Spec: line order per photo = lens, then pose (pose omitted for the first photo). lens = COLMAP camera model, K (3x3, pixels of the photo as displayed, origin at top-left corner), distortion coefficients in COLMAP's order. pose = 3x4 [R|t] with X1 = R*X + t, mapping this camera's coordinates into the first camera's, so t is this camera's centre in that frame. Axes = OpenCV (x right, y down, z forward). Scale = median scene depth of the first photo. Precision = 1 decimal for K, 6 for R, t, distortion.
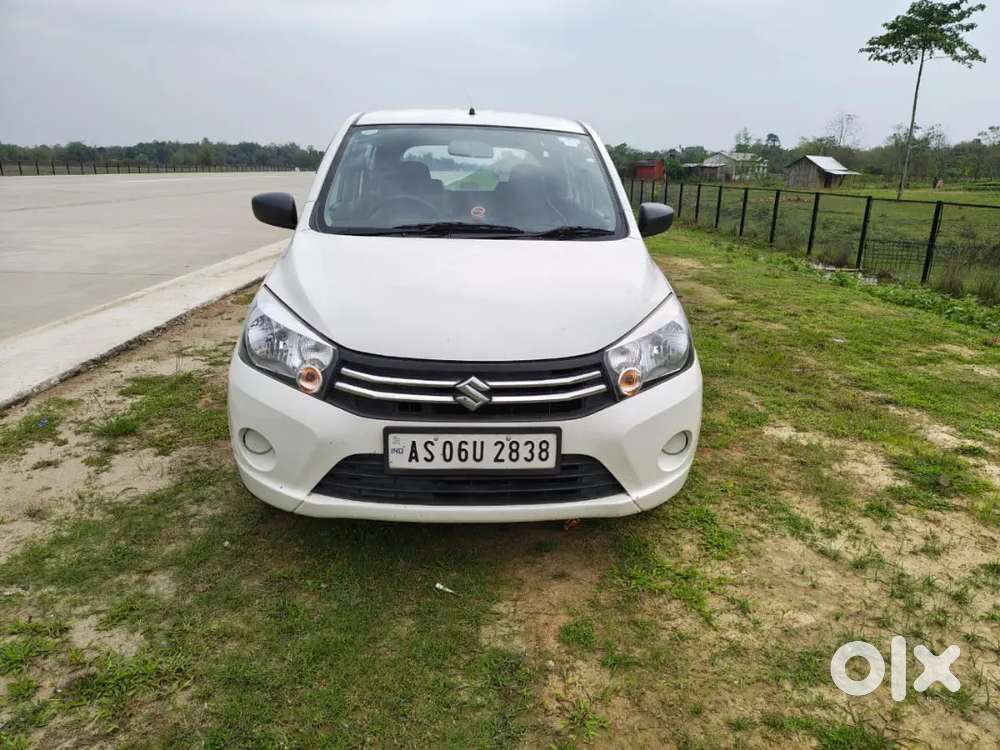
lens RADIAL K [[695.3, 0, 504.0], [0, 695.3, 377.3], [0, 0, 1]] dist [0.014653, -0.010424]
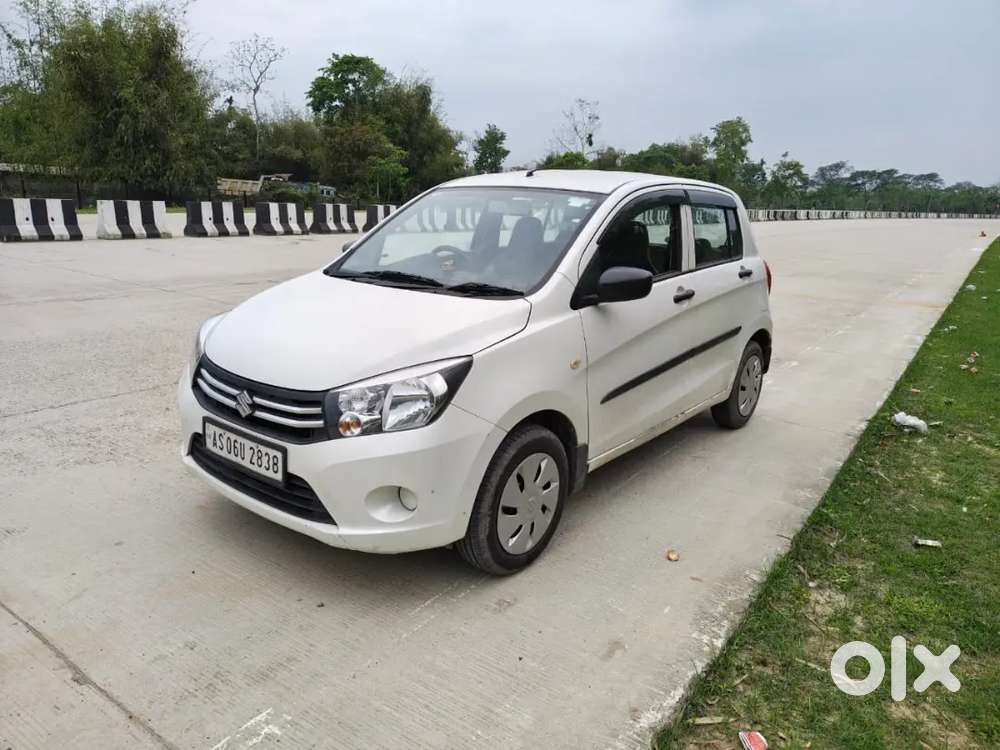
lens RADIAL K [[695.3, 0, 494.8], [0, 695.3, 366.0], [0, 0, 1]] dist [0.014653, -0.010424]
pose [[0.745751, 0.155403, -0.647847, 1.064878], [-0.203704, 0.979033, 0.000359, -0.132993], [0.634319, 0.131701, 0.761771, 0.312431]]
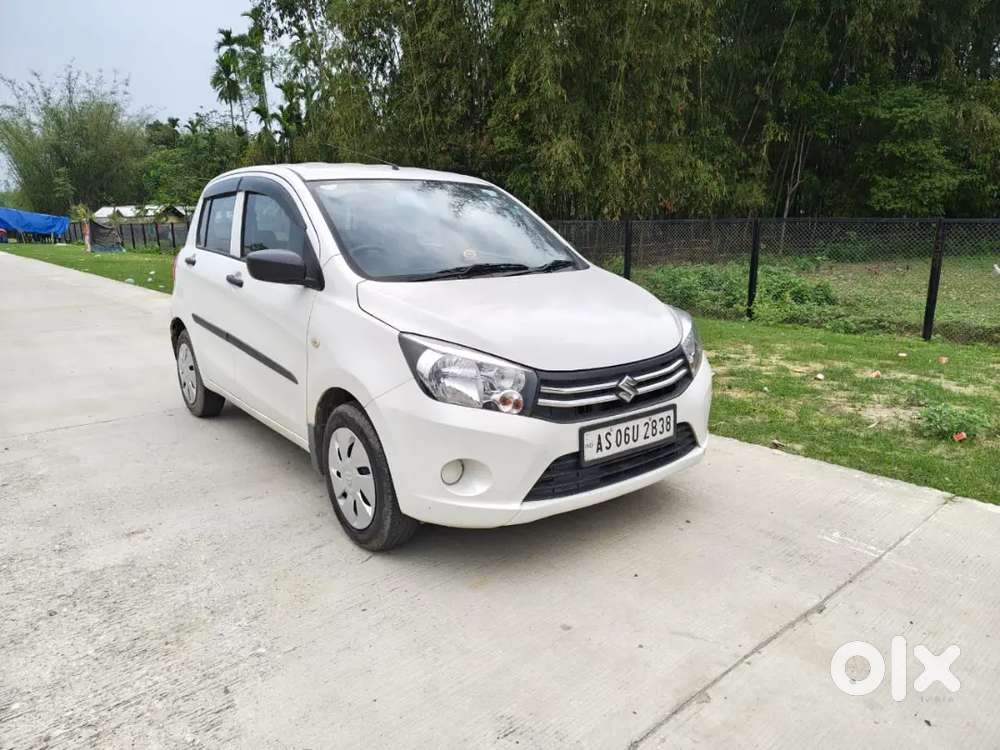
lens RADIAL K [[695.3, 0, 504.2], [0, 695.3, 371.6], [0, 0, 1]] dist [0.014653, -0.010424]
pose [[0.824217, -0.153024, 0.545206, -0.901799], [0.188732, 0.981981, -0.009702, -0.037674], [-0.533897, 0.110894, 0.838246, 0.042953]]
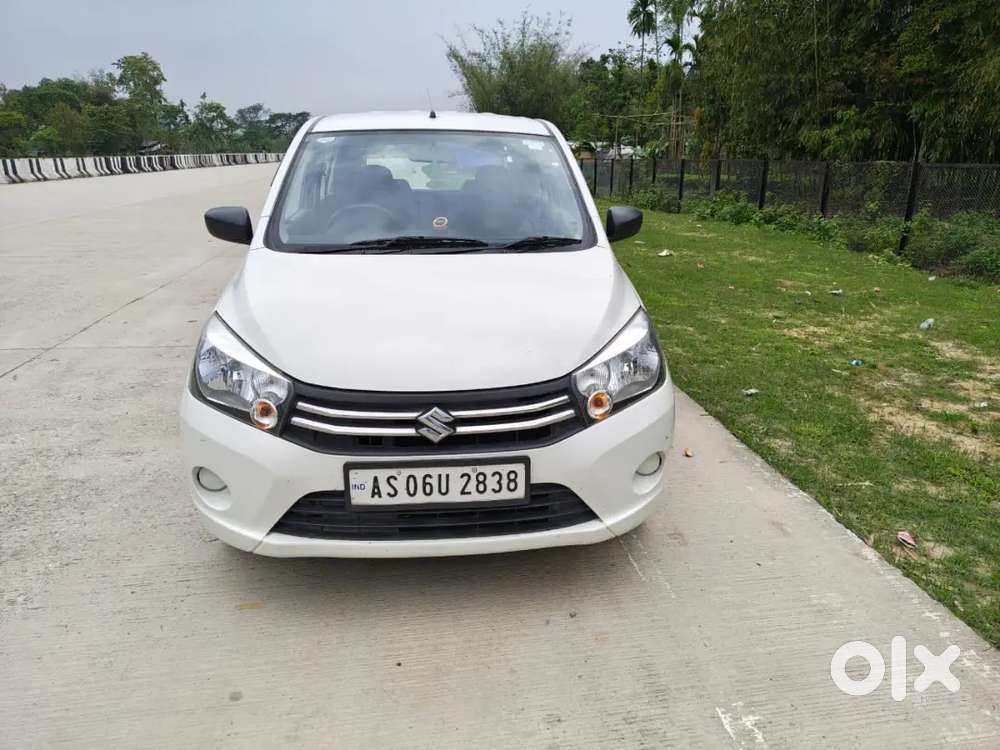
lens RADIAL K [[695.3, 0, 500.2], [0, 695.3, 371.0], [0, 0, 1]] dist [0.014653, -0.010424]
pose [[0.999251, -0.030326, 0.024032, 0.022058], [0.029981, 0.999444, 0.014602, -0.060618], [-0.024461, -0.013871, 0.999605, 0.040357]]
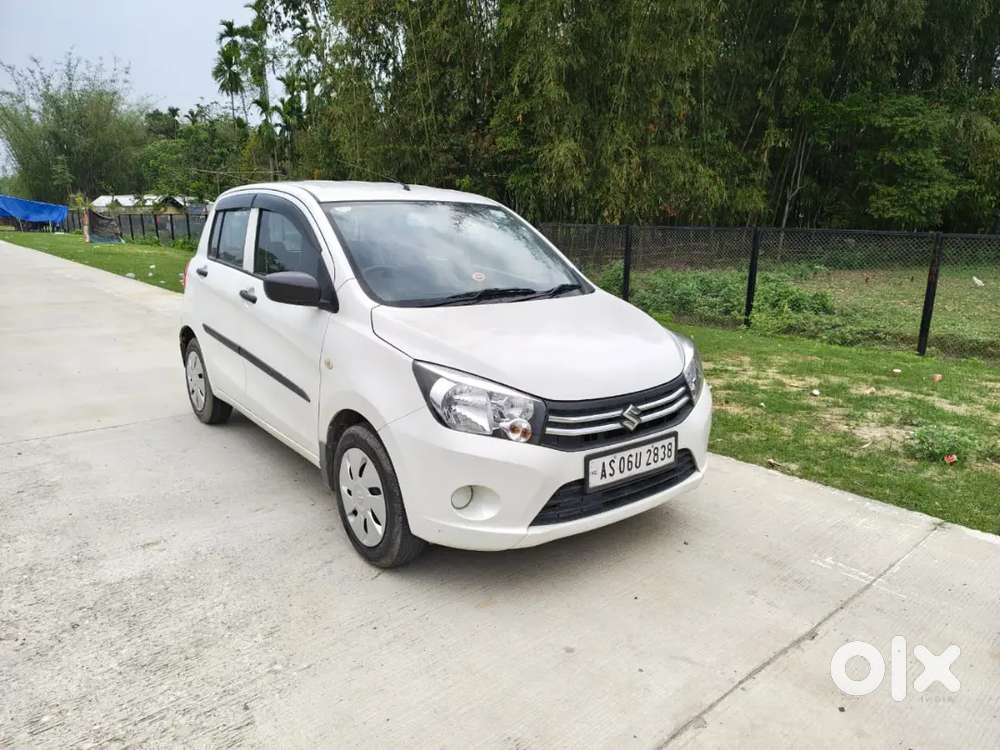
lens RADIAL K [[695.3, 0, 503.3], [0, 695.3, 372.7], [0, 0, 1]] dist [0.014653, -0.010424]
pose [[0.824611, -0.140055, 0.548089, -0.937927], [0.169028, 0.985608, -0.002450, -0.096951], [-0.539858, 0.094662, 0.836416, 0.012687]]
